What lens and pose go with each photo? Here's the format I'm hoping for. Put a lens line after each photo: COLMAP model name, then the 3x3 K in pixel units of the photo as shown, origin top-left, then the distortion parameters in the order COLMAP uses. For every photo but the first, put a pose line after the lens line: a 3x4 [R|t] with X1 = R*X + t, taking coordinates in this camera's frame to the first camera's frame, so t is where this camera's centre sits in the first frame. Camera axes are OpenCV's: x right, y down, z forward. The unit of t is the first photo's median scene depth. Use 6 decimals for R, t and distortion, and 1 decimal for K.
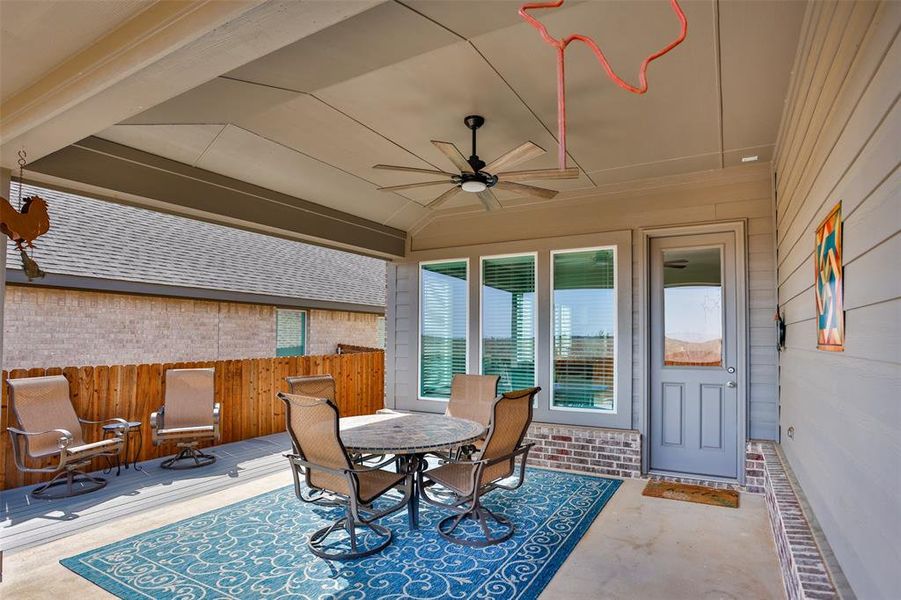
lens RADIAL K [[462.2, 0, 492.8], [0, 462.2, 319.8], [0, 0, 1]] dist [-0.056695, 0.001341]
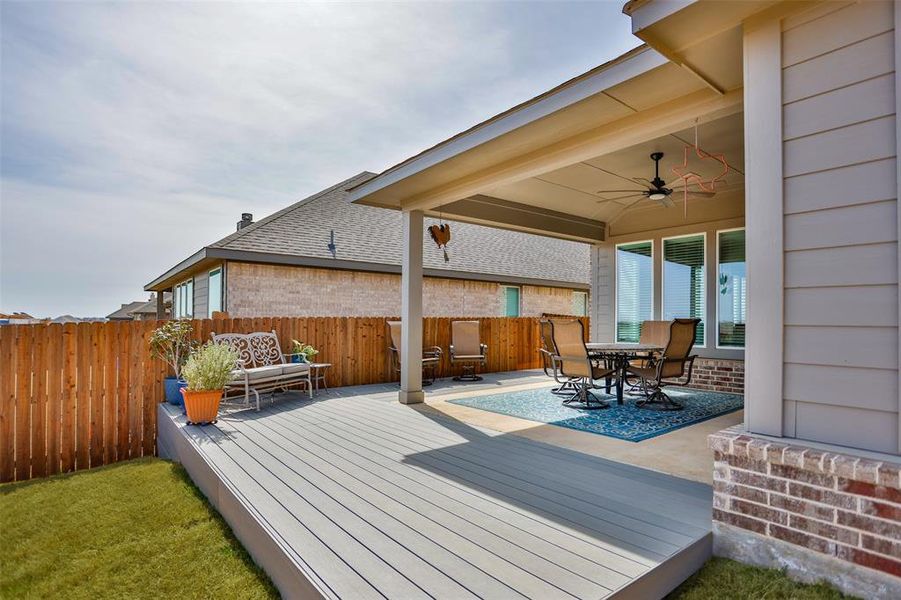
lens RADIAL K [[462.2, 0, 492.8], [0, 462.2, 319.8], [0, 0, 1]] dist [-0.056695, 0.001341]
pose [[0.928275, -0.000051, -0.371895, 0.013049], [0.014369, 0.999258, 0.035729, 0.051528], [0.371617, -0.038510, 0.927587, -0.477049]]
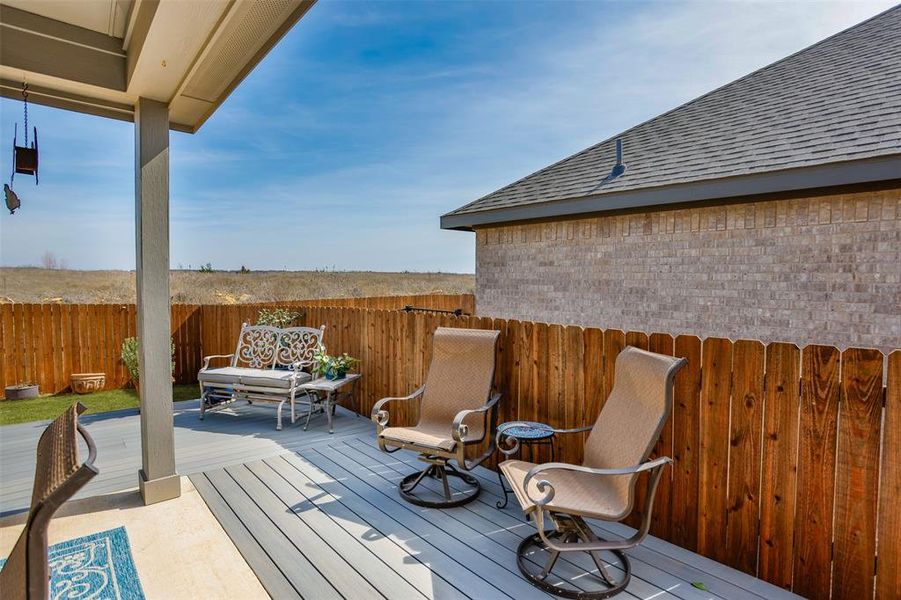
lens RADIAL K [[480.3, 0, 450.5], [0, 480.3, 300.0], [0, 0, 1]] dist [-0.039401, 0.000398]
pose [[-0.394011, 0.035418, -0.918423, -0.214483], [0.030819, 0.999204, 0.025311, 0.047675], [0.918589, -0.018332, -0.394789, 1.068036]]
